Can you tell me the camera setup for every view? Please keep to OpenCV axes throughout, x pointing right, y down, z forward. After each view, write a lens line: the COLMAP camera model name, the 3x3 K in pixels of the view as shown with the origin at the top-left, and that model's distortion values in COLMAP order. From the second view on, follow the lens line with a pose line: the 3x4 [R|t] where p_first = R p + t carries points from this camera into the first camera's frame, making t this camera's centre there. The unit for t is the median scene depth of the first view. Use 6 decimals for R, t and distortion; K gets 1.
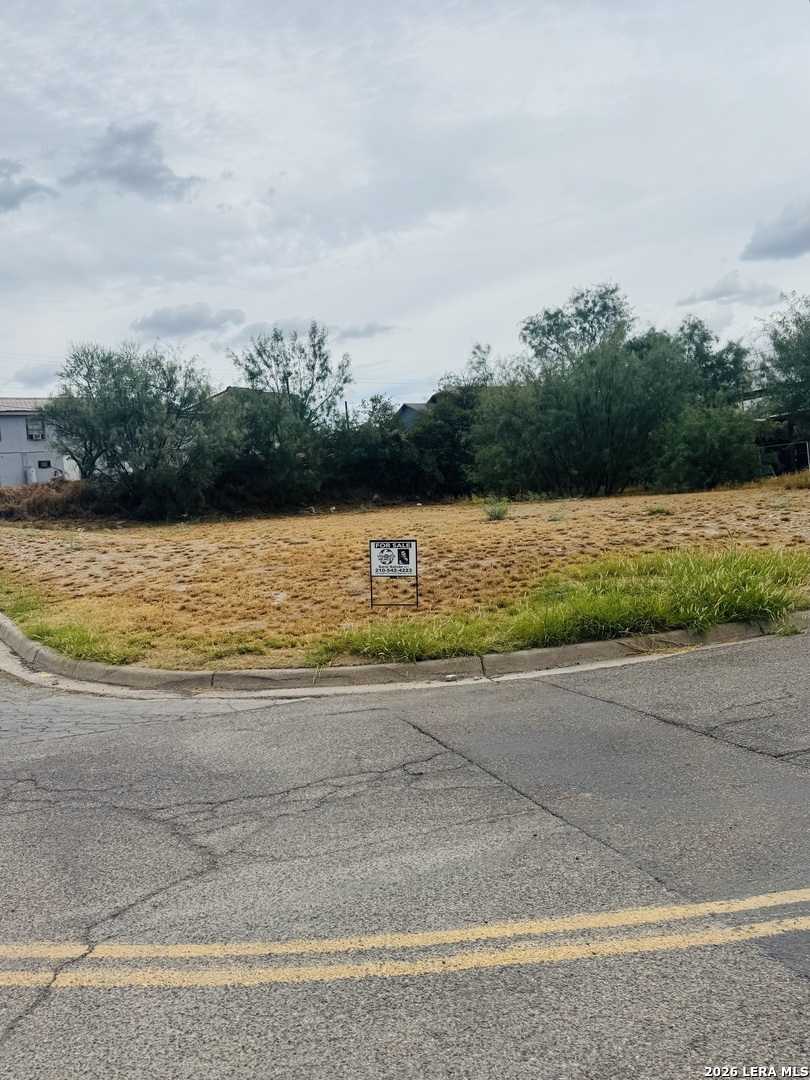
lens RADIAL K [[856.5, 0, 384.6], [0, 856.5, 555.7], [0, 0, 1]] dist [0.118096, -0.000086]
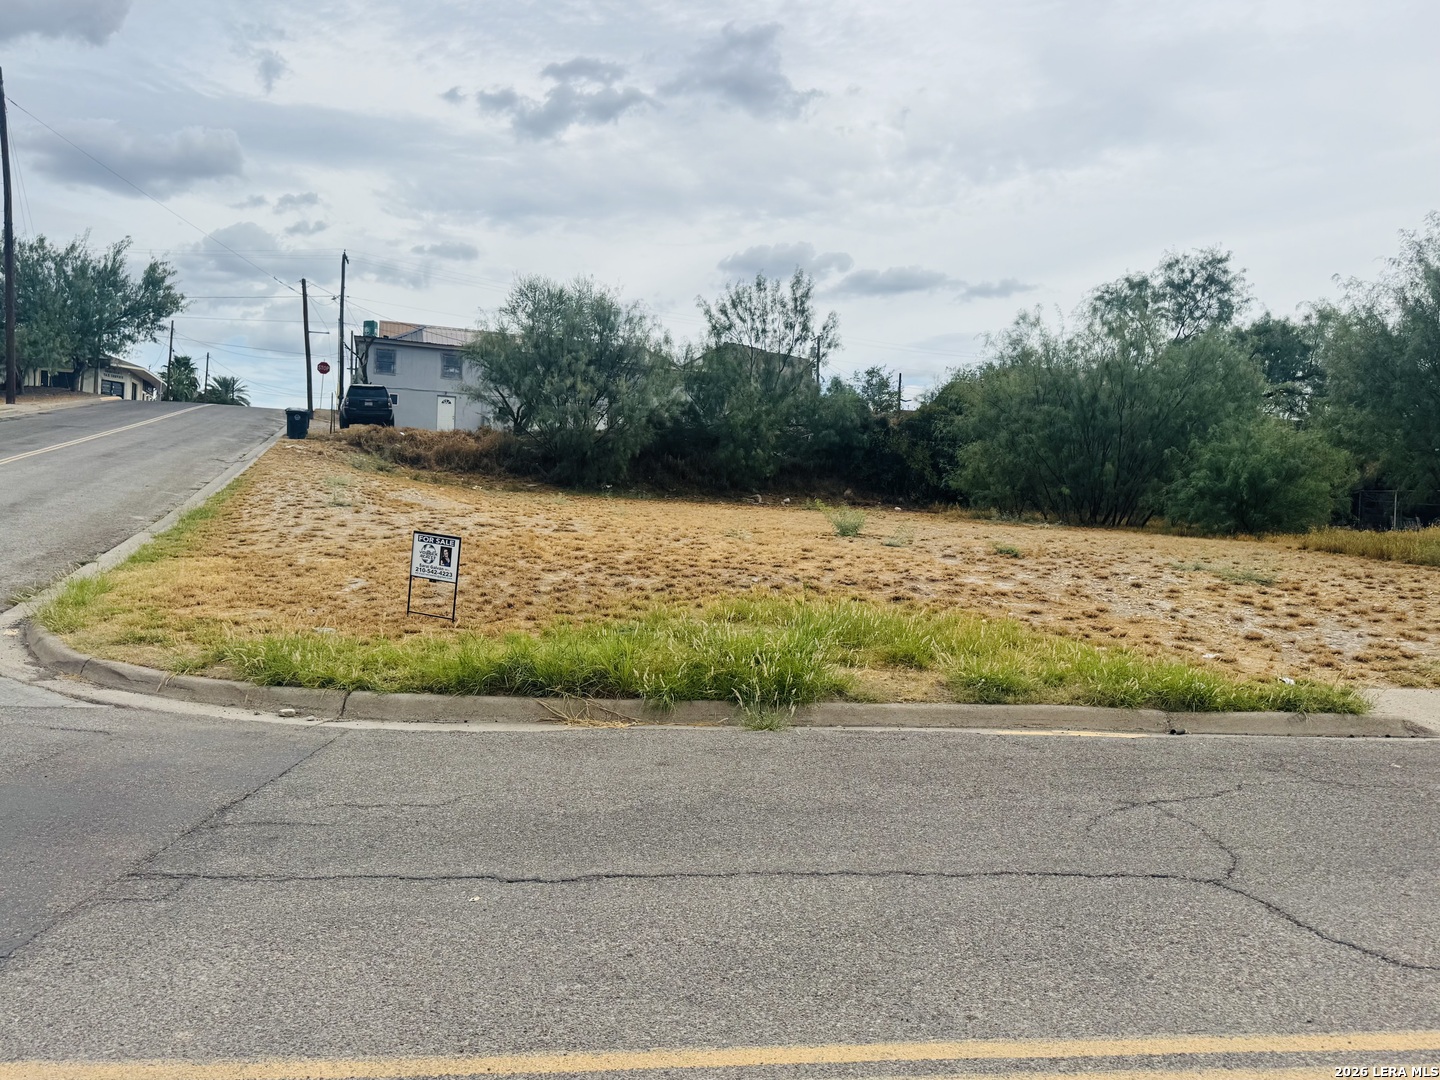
lens RADIAL K [[1039.3, 0, 720.0], [0, 1039.3, 540.0], [0, 0, 1]] dist [0.225363, -0.458003]
pose [[0.964501, 0.134018, -0.227546, 0.108888], [-0.136987, 0.990569, 0.002770, -0.011514], [0.225771, 0.028500, 0.973763, 0.024130]]
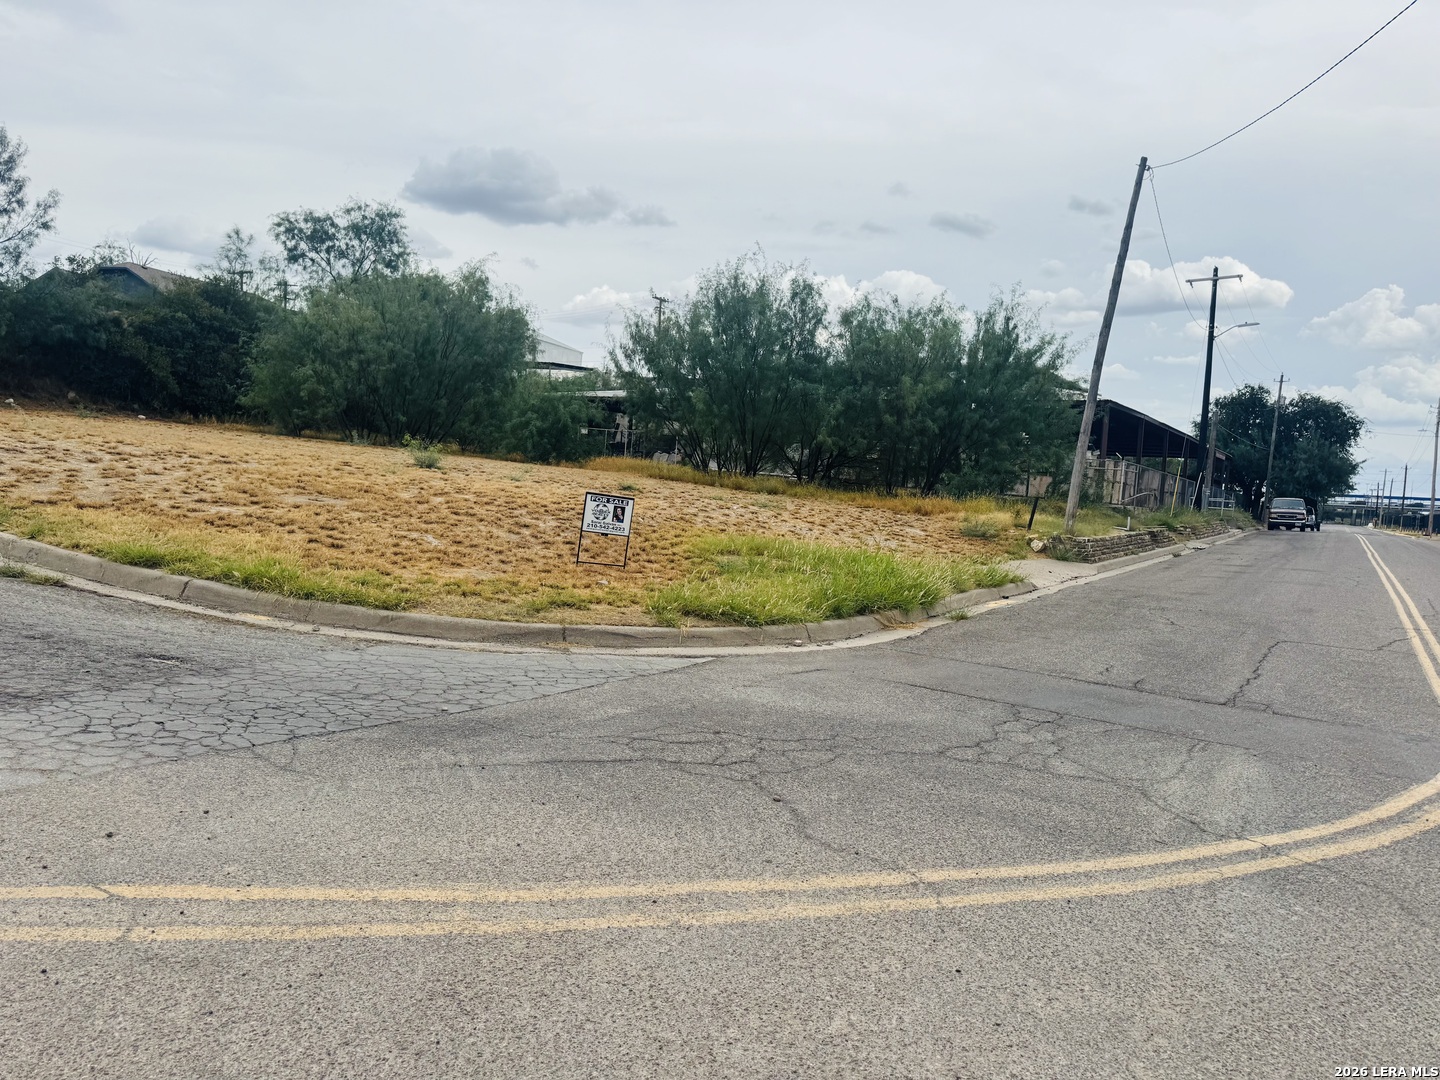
lens RADIAL K [[1000.8, 0, 720.0], [0, 1000.8, 540.0], [0, 0, 1]] dist [-0.054972, 0.004623]
pose [[0.746810, 0.107188, 0.656342, -0.135559], [-0.118229, 0.992603, -0.027578, 0.010269], [-0.654444, -0.057003, 0.753959, 0.023977]]
